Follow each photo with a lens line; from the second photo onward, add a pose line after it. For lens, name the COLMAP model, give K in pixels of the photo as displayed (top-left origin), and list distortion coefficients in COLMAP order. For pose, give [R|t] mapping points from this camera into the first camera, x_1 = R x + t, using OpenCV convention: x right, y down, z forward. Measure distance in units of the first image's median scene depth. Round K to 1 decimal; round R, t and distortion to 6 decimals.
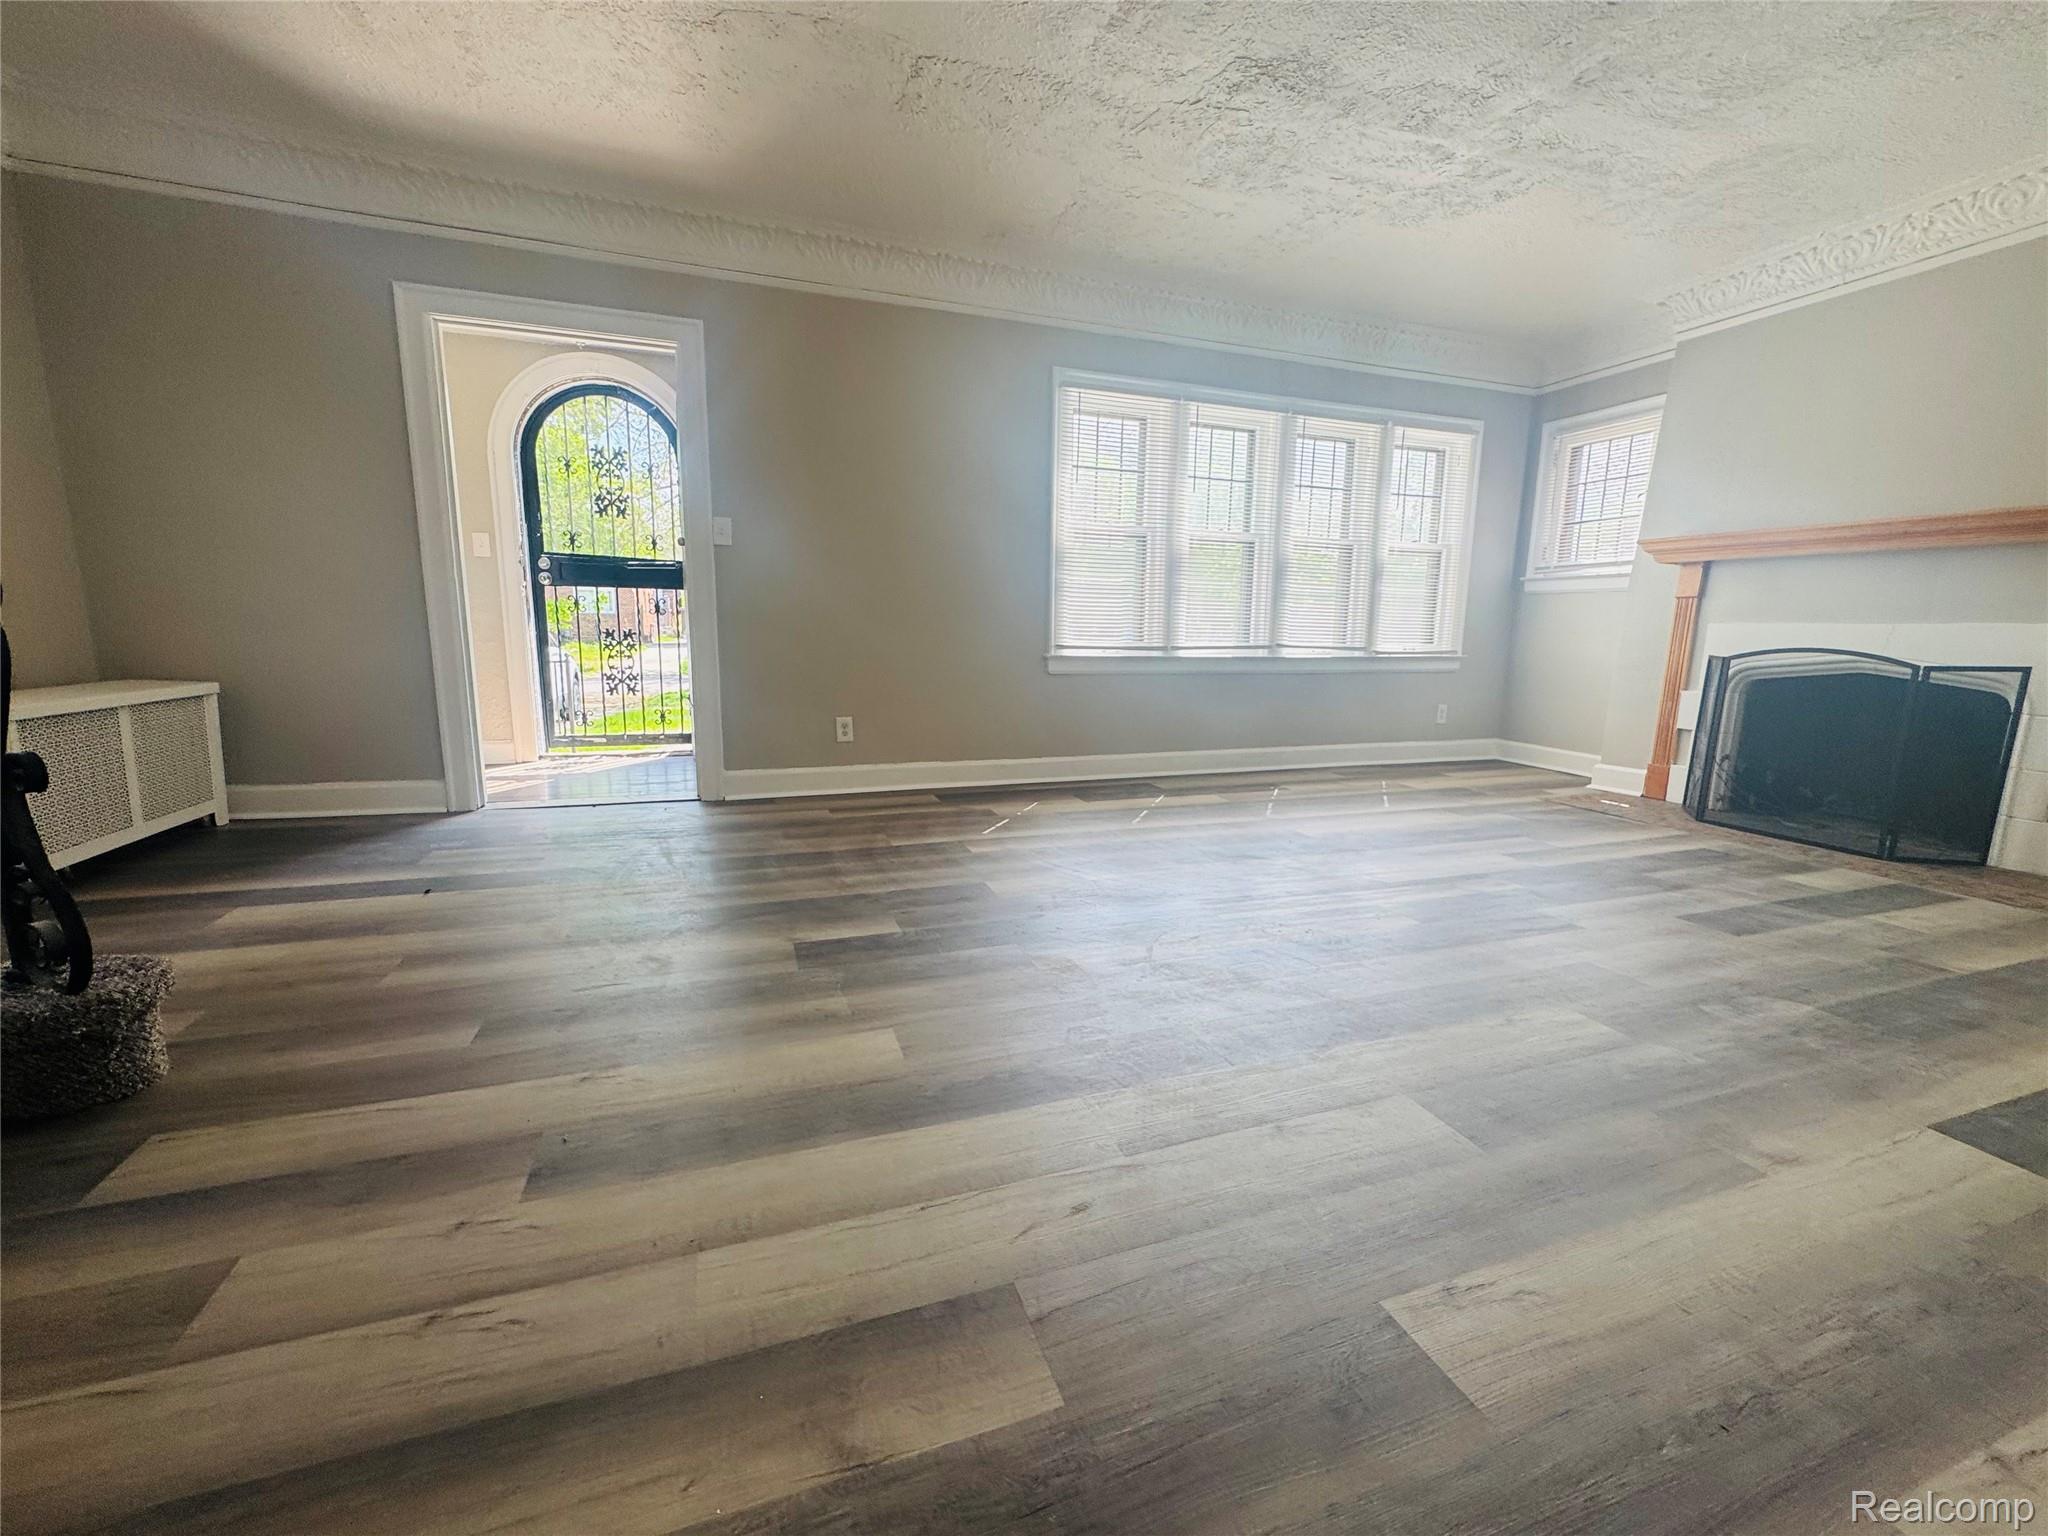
lens RADIAL K [[821.2, 0, 1021.2], [0, 821.2, 766.8], [0, 0, 1]] dist [-0.001419, 0.000516]
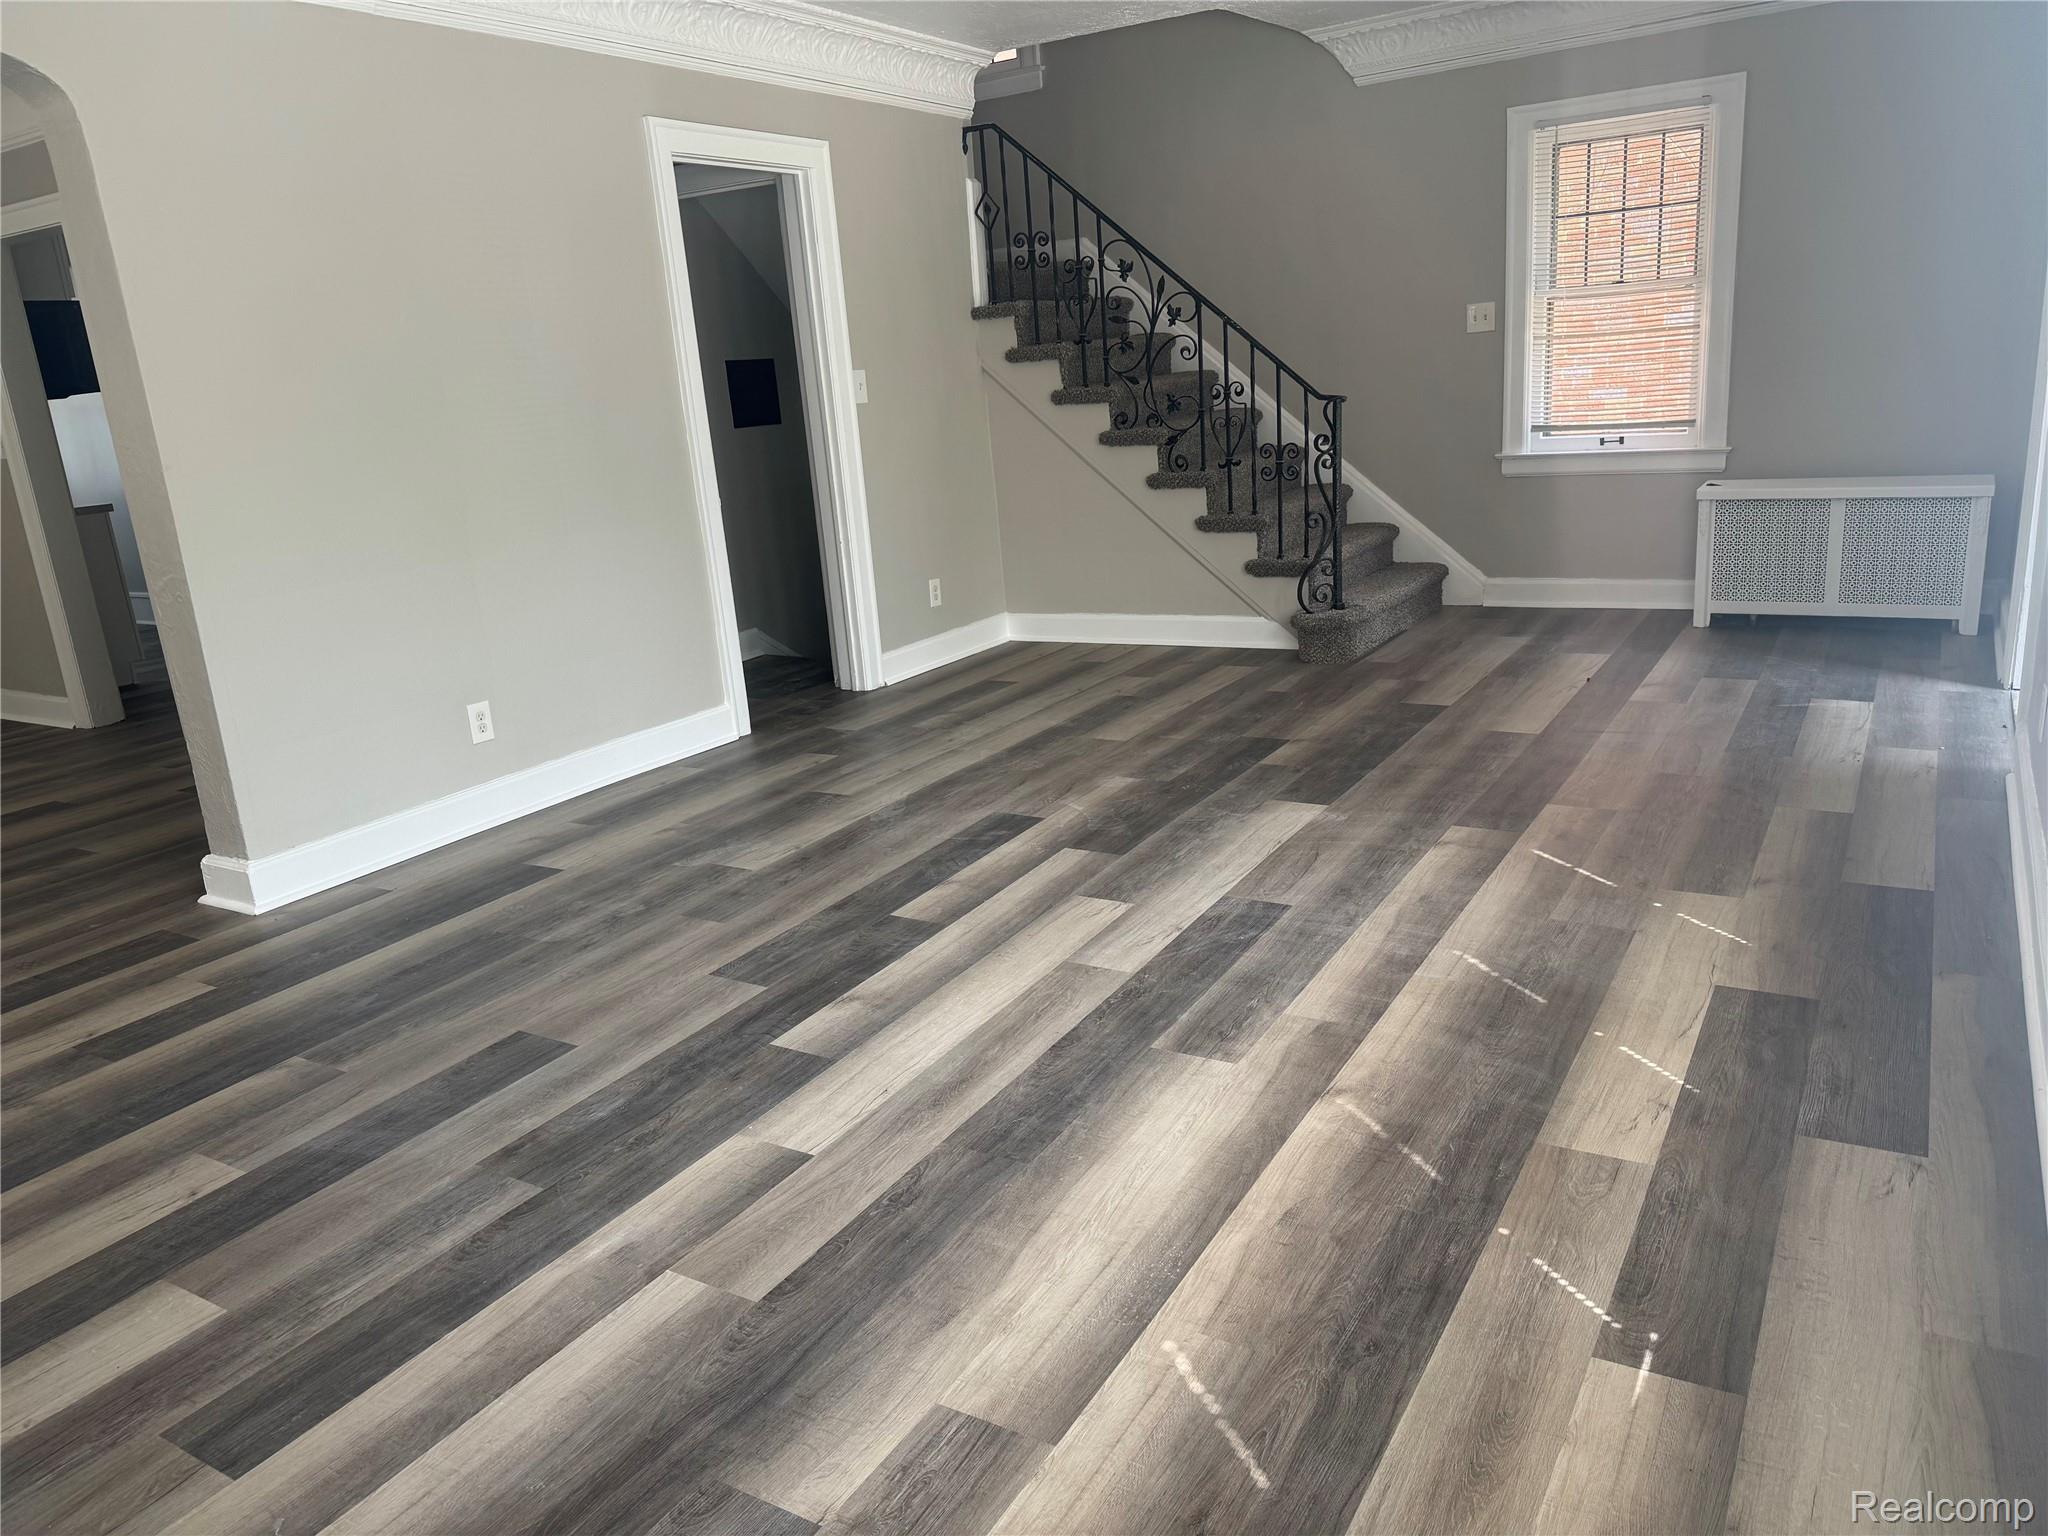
lens RADIAL K [[1436.4, 0, 1035.0], [0, 1436.4, 766.8], [0, 0, 1]] dist [0.059241, -0.067953]
pose [[-0.768760, 0.207924, -0.604794, 0.707919], [-0.050983, 0.922740, 0.382036, -0.294958], [0.637502, 0.324528, -0.698765, 1.194675]]
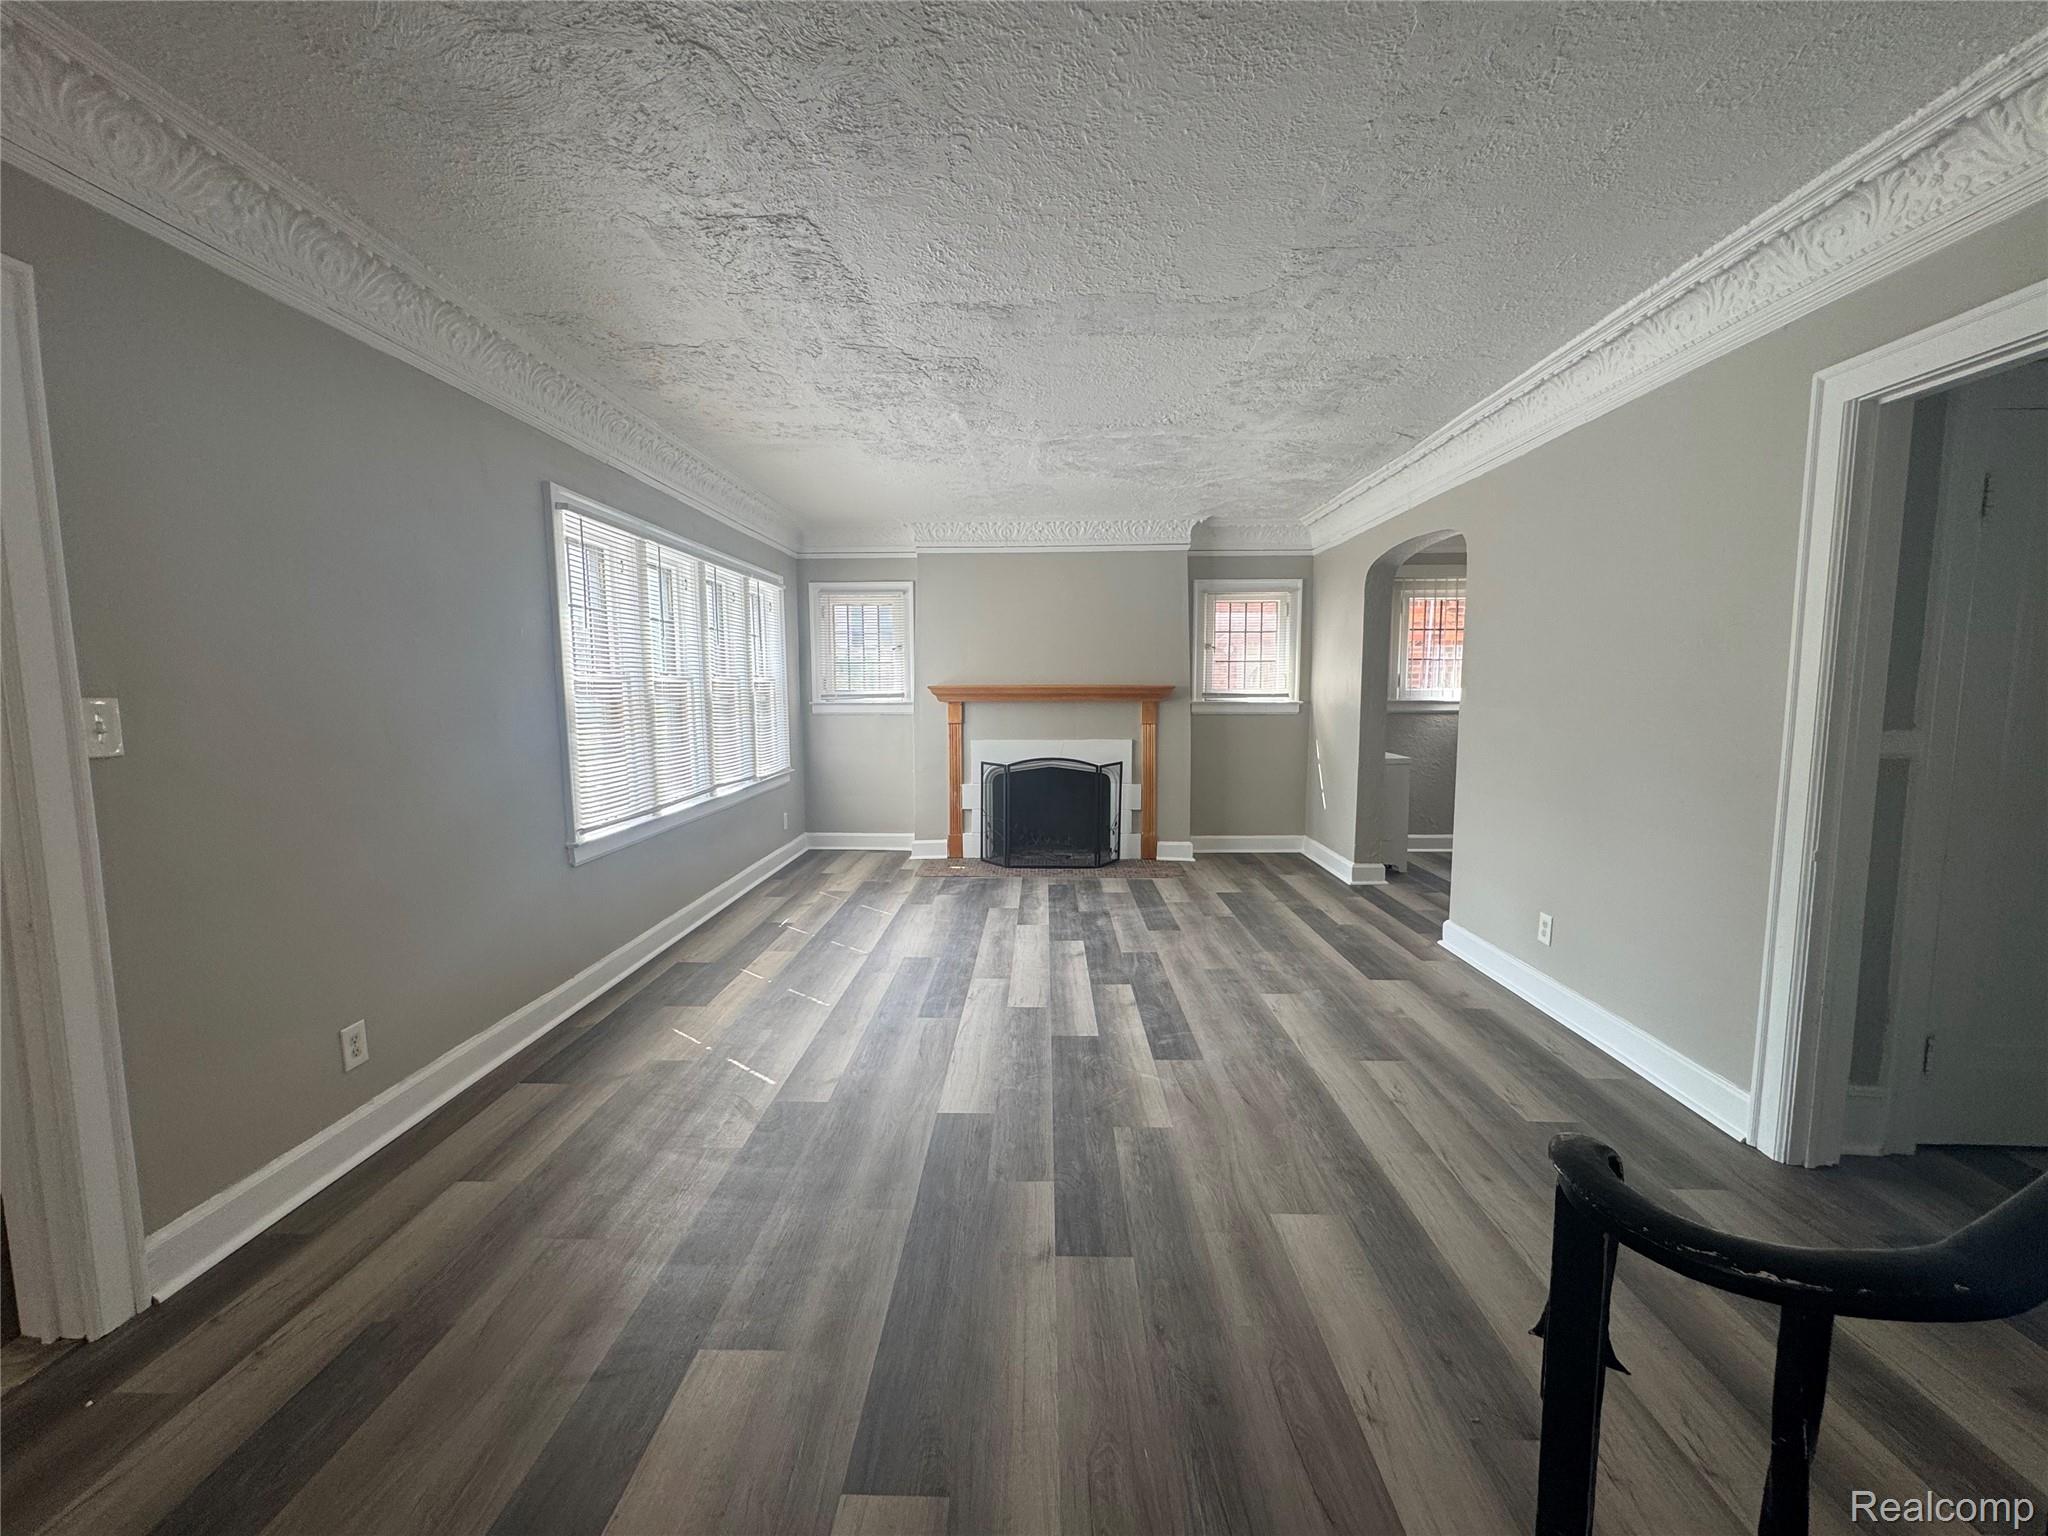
lens RADIAL K [[821.2, 0, 1024.9], [0, 821.2, 764.4], [0, 0, 1]] dist [-0.001419, 0.000516]
pose [[0.356697, -0.107770, 0.927983, -0.542740], [0.169841, 0.984251, 0.049021, -0.181722], [-0.918652, 0.140124, 0.369384, 0.328459]]
